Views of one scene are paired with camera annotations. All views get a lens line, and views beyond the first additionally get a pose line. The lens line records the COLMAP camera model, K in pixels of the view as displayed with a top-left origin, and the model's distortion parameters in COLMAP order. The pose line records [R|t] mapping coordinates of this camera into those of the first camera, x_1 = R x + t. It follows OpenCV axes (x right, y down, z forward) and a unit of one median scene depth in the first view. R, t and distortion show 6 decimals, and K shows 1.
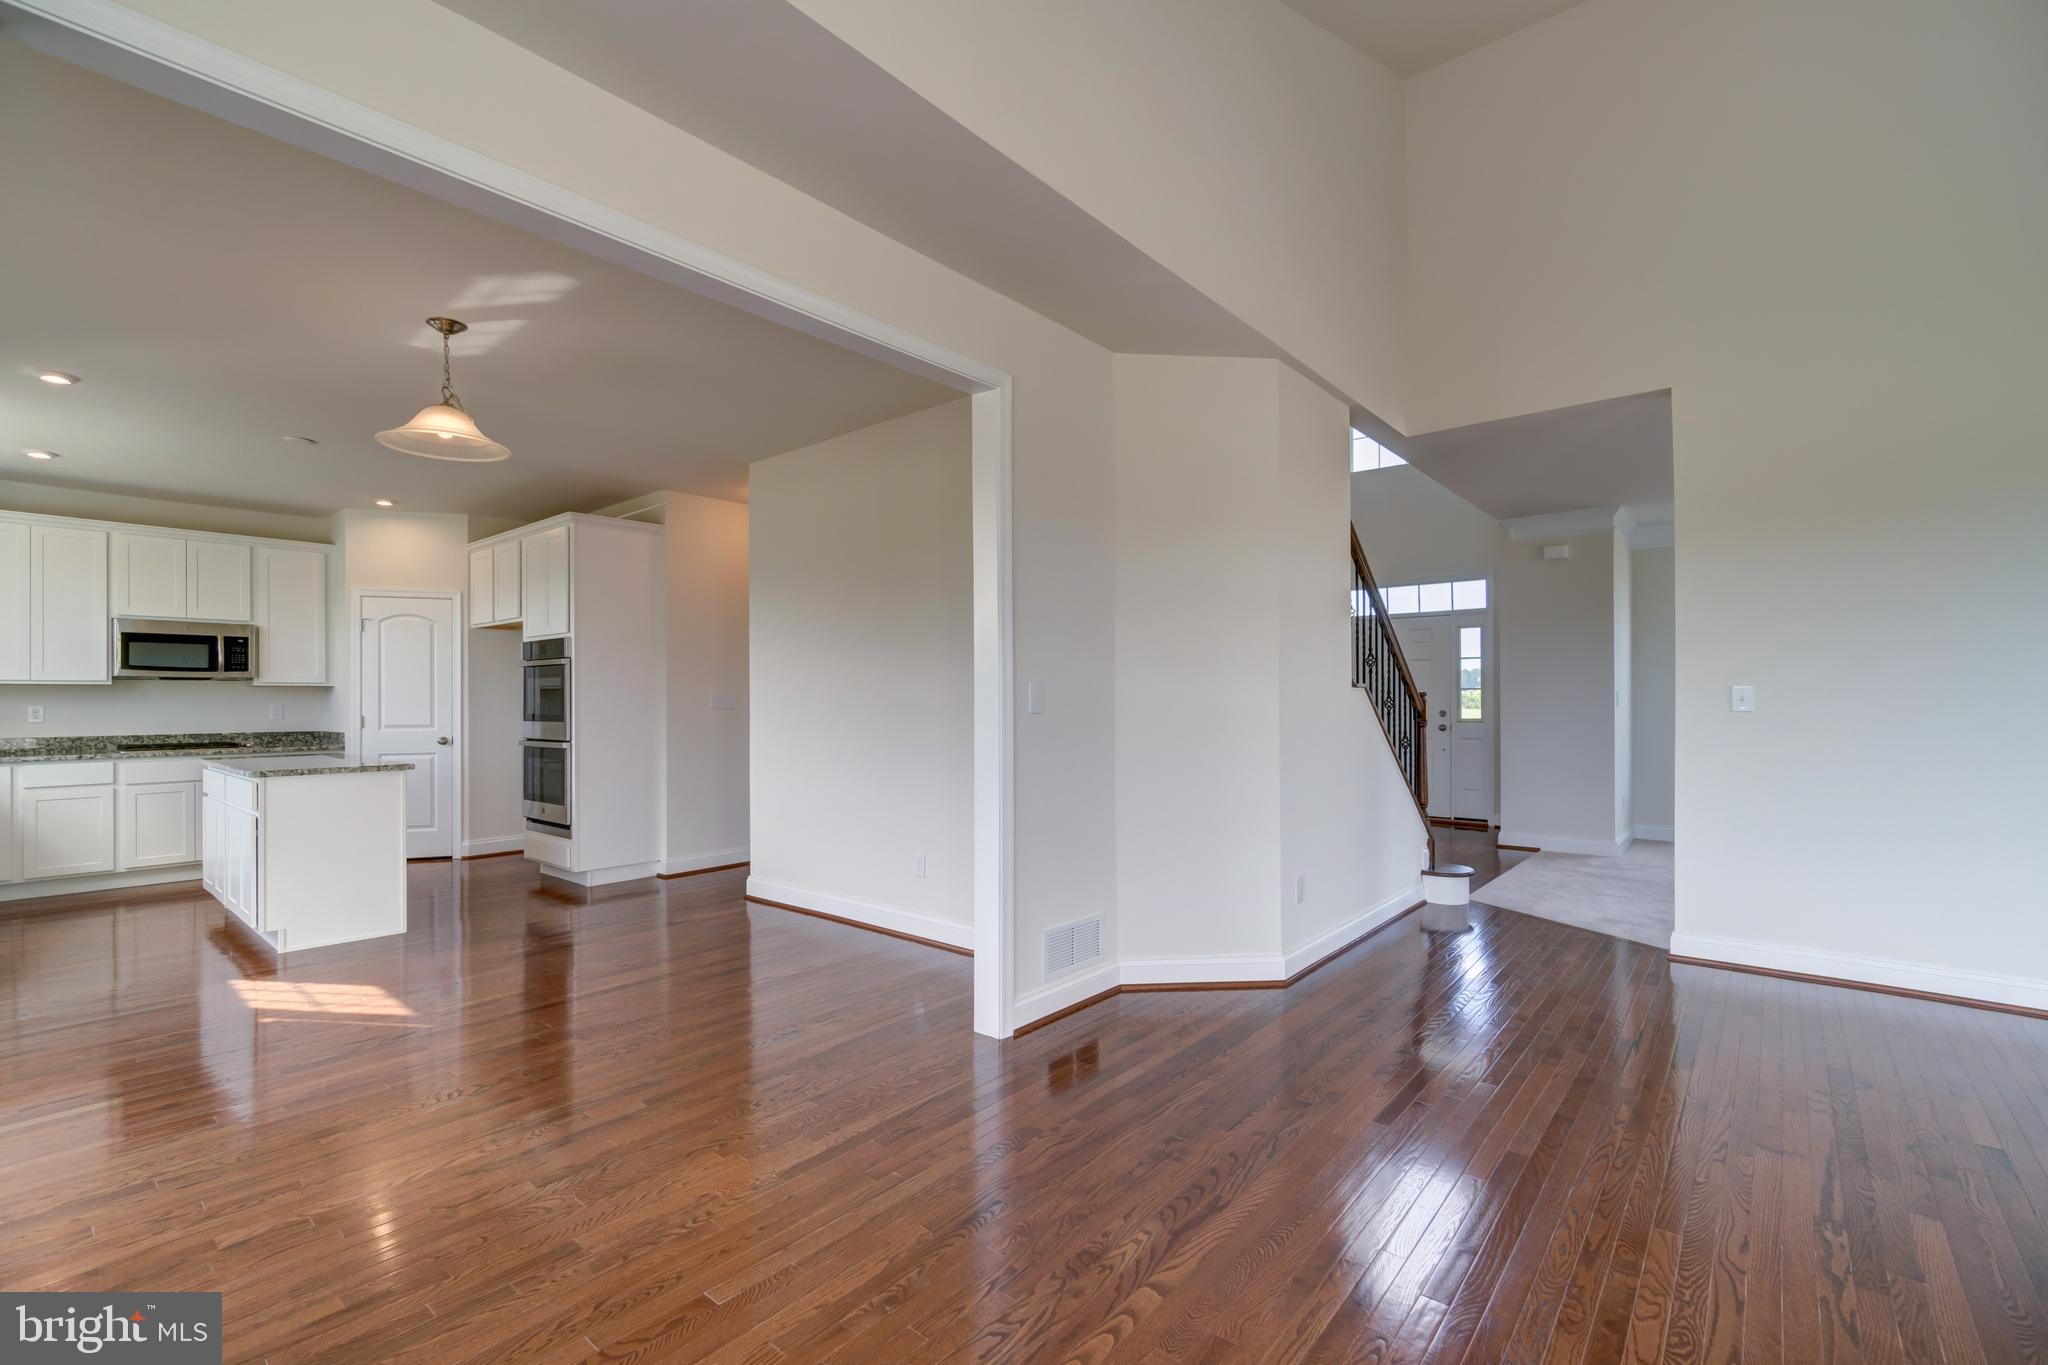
lens RADIAL K [[914.4, 0, 1027.2], [0, 914.4, 695.5], [0, 0, 1]] dist [-0.000439, -0.000053]
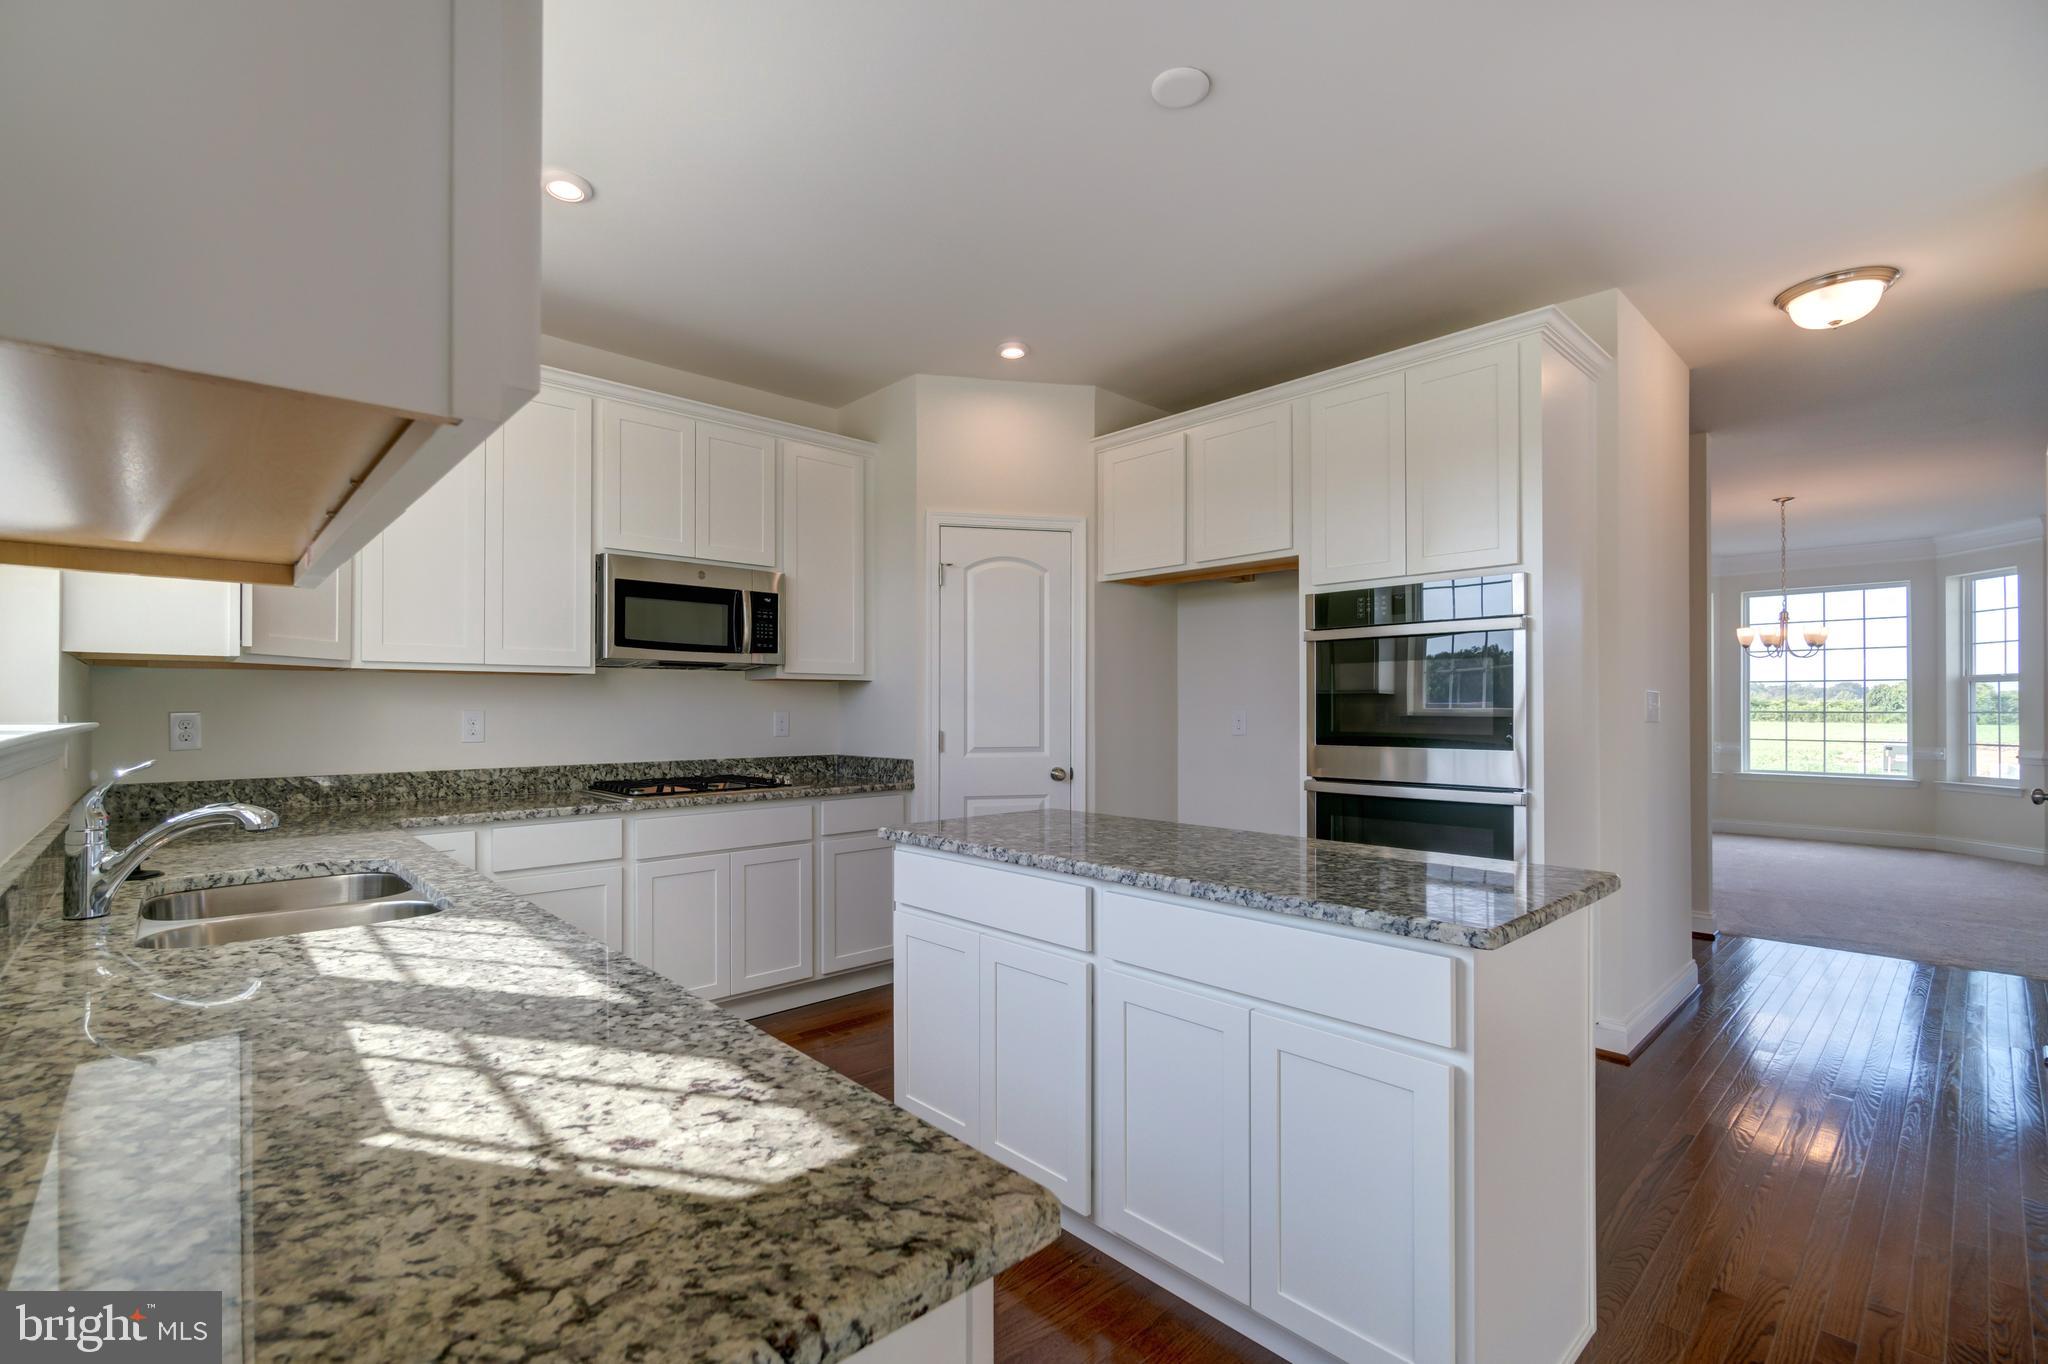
lens RADIAL K [[914.4, 0, 1016.2], [0, 914.4, 685.5], [0, 0, 1]] dist [-0.000439, -0.000053]
pose [[0.995931, 0.001732, -0.090101, -0.664706], [-0.003566, 0.999789, -0.020206, 0.005263], [0.090047, 0.020446, 0.995728, 0.450642]]
